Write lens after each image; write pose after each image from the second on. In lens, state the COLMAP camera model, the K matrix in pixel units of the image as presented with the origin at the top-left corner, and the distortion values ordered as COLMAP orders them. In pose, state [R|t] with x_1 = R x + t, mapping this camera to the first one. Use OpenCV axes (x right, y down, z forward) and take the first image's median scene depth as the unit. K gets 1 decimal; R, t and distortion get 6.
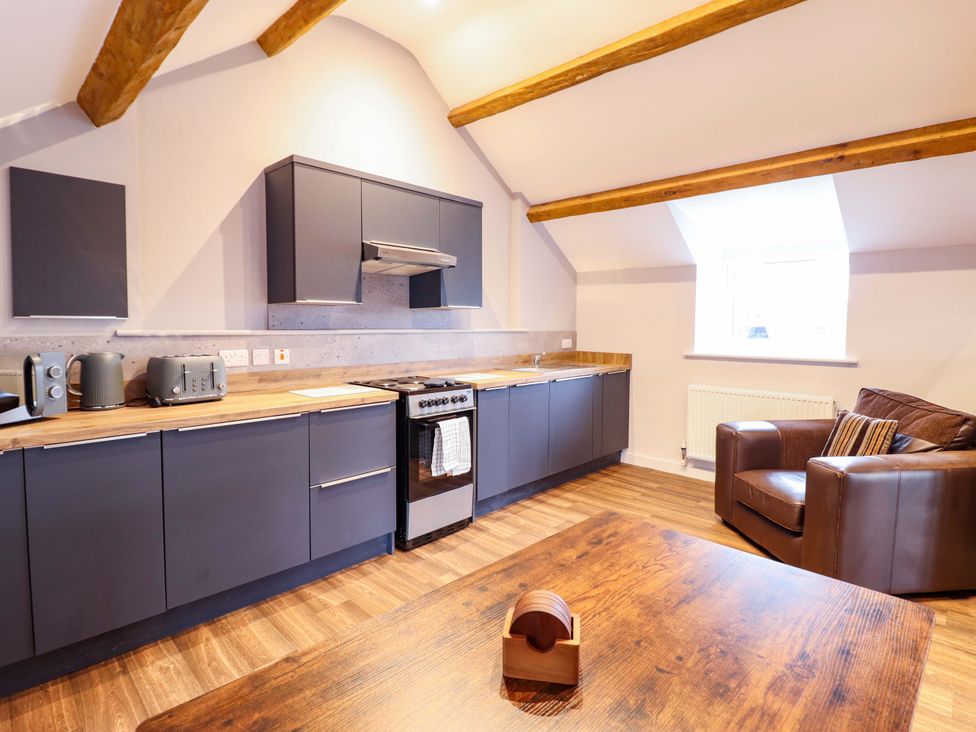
lens RADIAL K [[503.7, 0, 487.3], [0, 503.7, 350.9], [0, 0, 1]] dist [-0.000221, -0.013627]
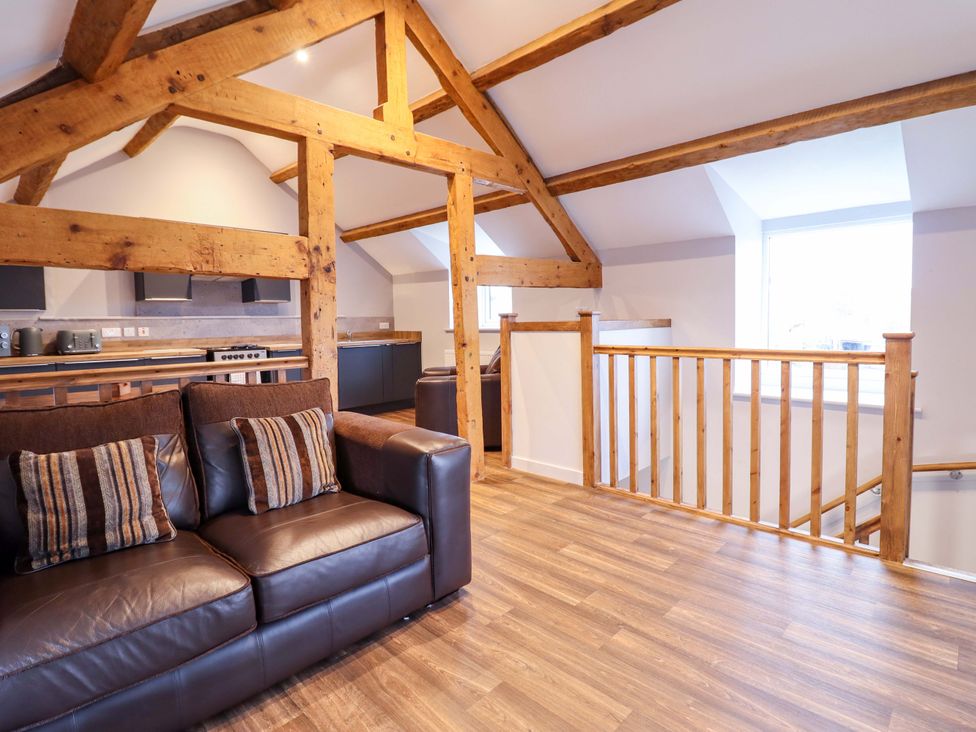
lens RADIAL K [[503.7, 0, 491.8], [0, 503.7, 350.0], [0, 0, 1]] dist [-0.000221, -0.013627]
pose [[0.999705, -0.023278, 0.006992, 0.721601], [0.023240, 0.999715, 0.005459, 0.085961], [-0.007117, -0.005295, 0.999961, -0.680041]]
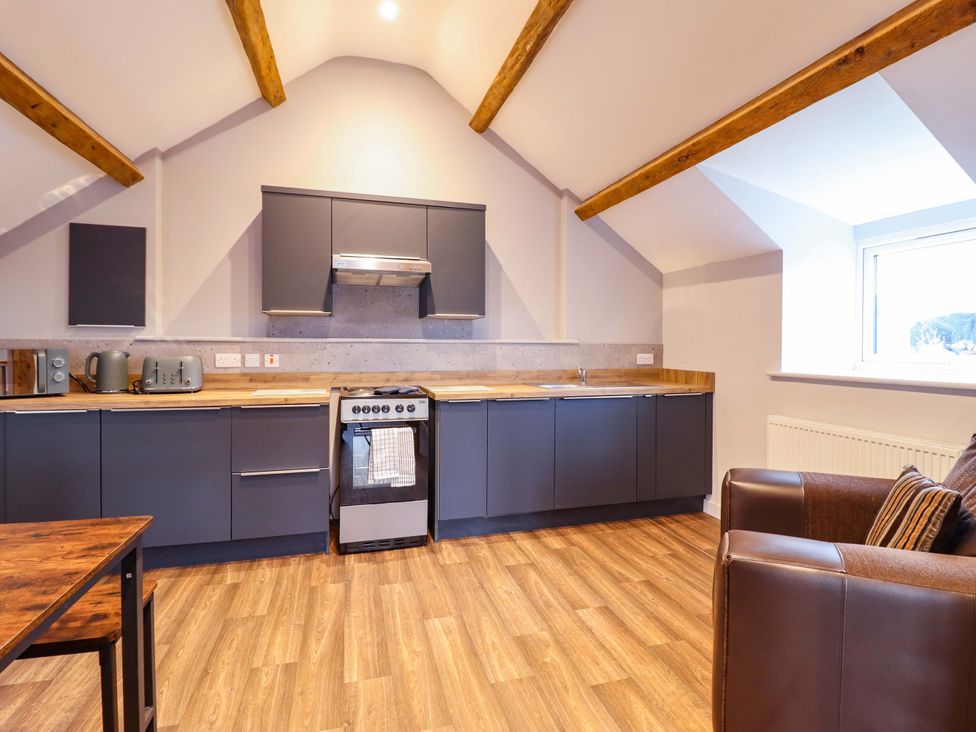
lens RADIAL K [[503.7, 0, 488.7], [0, 503.7, 350.8], [0, 0, 1]] dist [-0.000221, -0.013627]
pose [[0.868248, 0.005008, -0.496105, 0.556991], [-0.027706, 0.998878, -0.038406, 0.018167], [0.495356, 0.047091, 0.867413, 0.233119]]
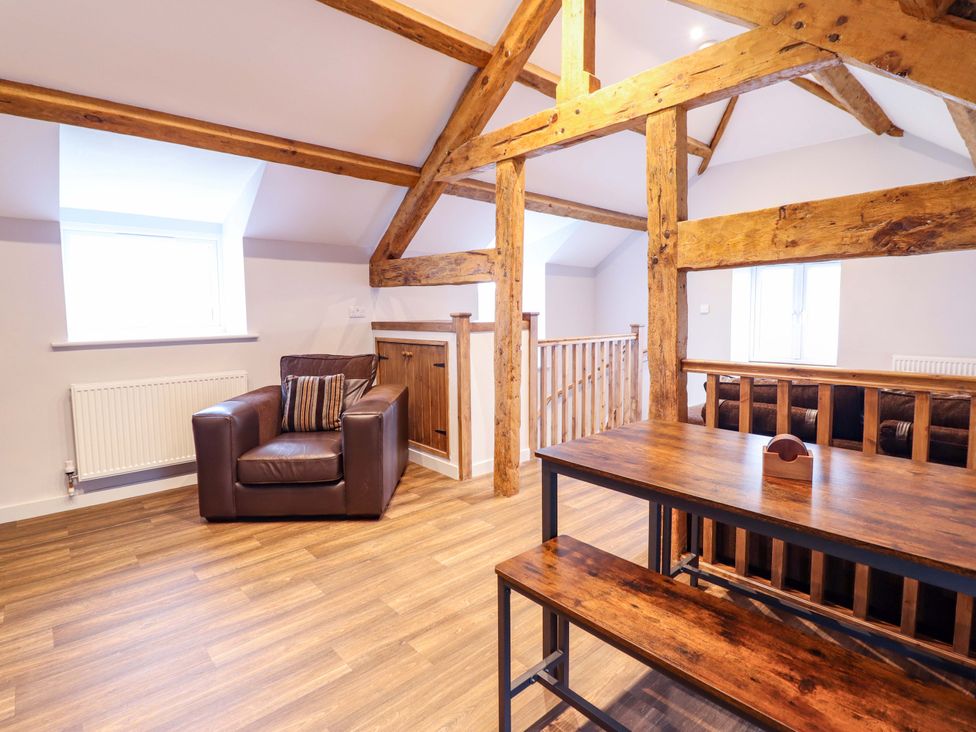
lens RADIAL K [[503.7, 0, 486.8], [0, 503.7, 348.6], [0, 0, 1]] dist [-0.000221, -0.013627]
pose [[0.057684, -0.077299, 0.995338, -0.395647], [0.066775, 0.995064, 0.073408, 0.001820], [-0.996099, 0.062229, 0.062561, 0.470988]]
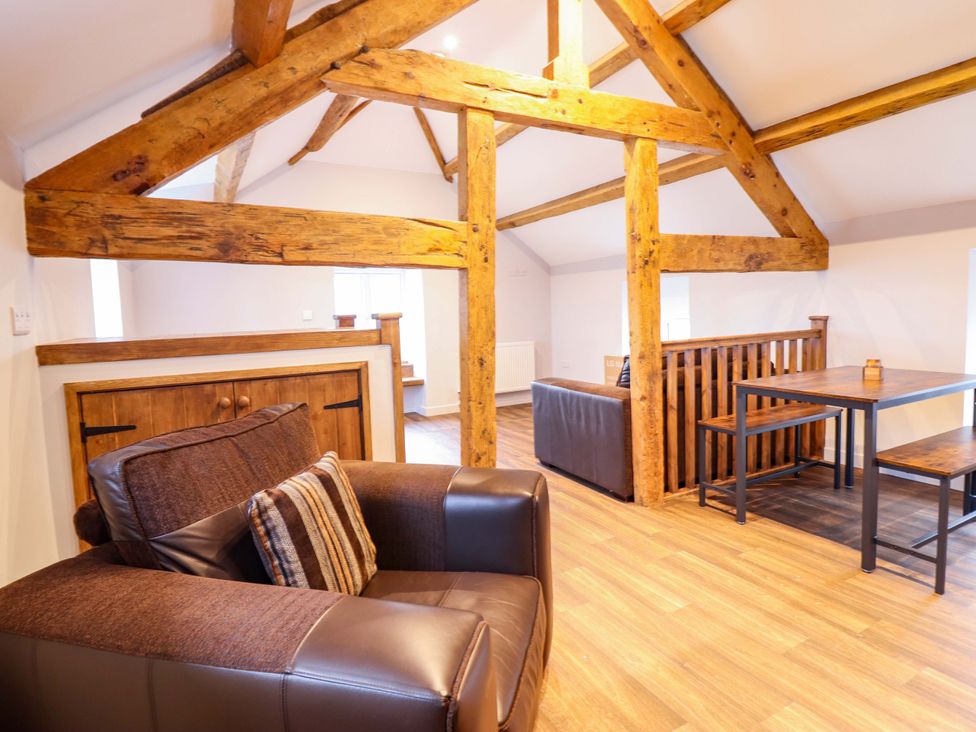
lens RADIAL K [[530.5, 0, 482.2], [0, 530.5, 349.3], [0, 0, 1]] dist [-0.008254, -0.003461]
pose [[-0.953013, 0.005573, 0.302879, 0.405946], [0.046398, 0.990719, 0.127762, -0.038784], [-0.299356, 0.135812, -0.944426, 1.296318]]
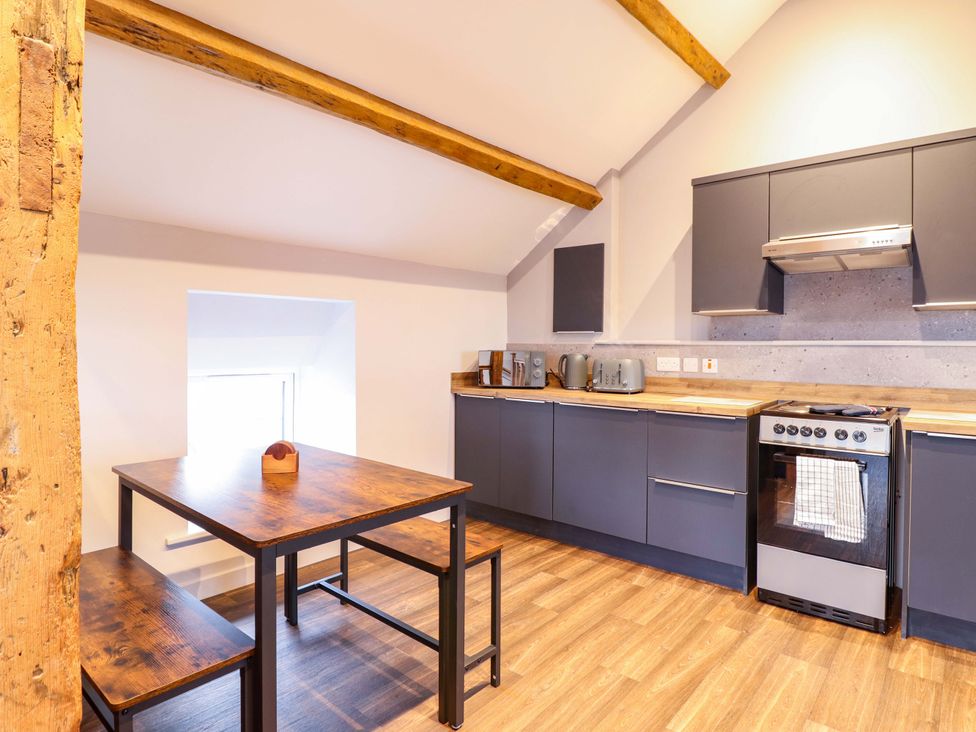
lens RADIAL K [[556.5, 0, 487.8], [0, 556.5, 351.3], [0, 0, 1]] dist [0.000328, -0.012066]
pose [[0.063972, 0.004131, -0.997943, 0.684090], [-0.059899, 0.998204, 0.000292, 0.008200], [0.996152, 0.059757, 0.064105, 0.432047]]
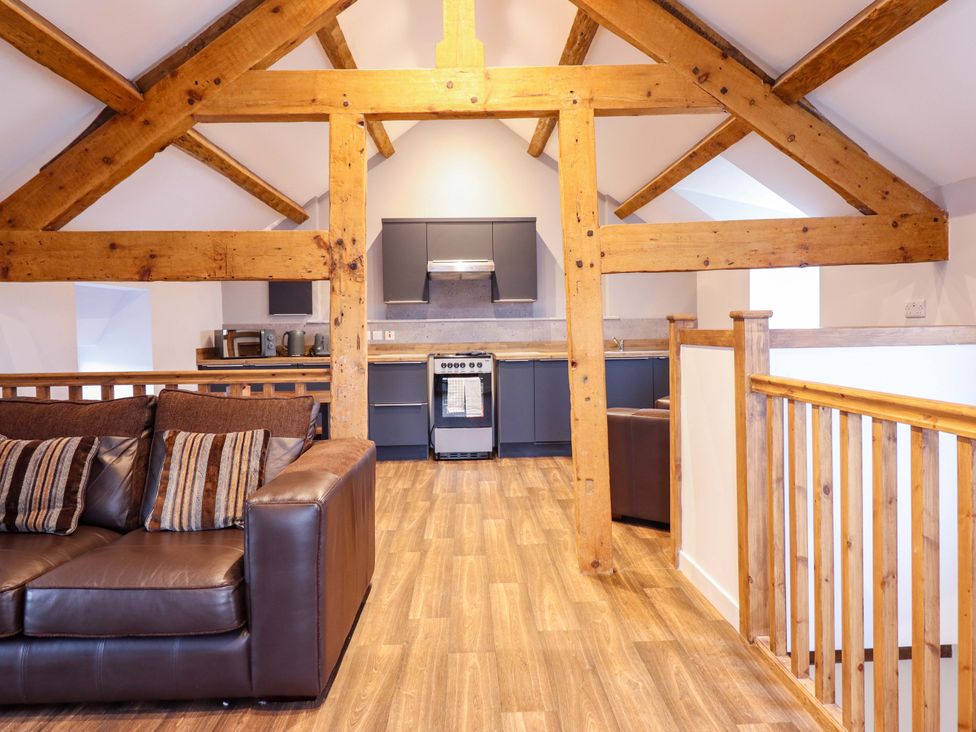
lens RADIAL K [[665.3, 0, 486.0], [0, 665.3, 348.3], [0, 0, 1]] dist [0.002098, -0.003754]
pose [[0.724723, 0.004577, -0.689025, 1.264773], [-0.018325, 0.999752, -0.012634, 0.071467], [0.688796, 0.021783, 0.724627, -0.356031]]
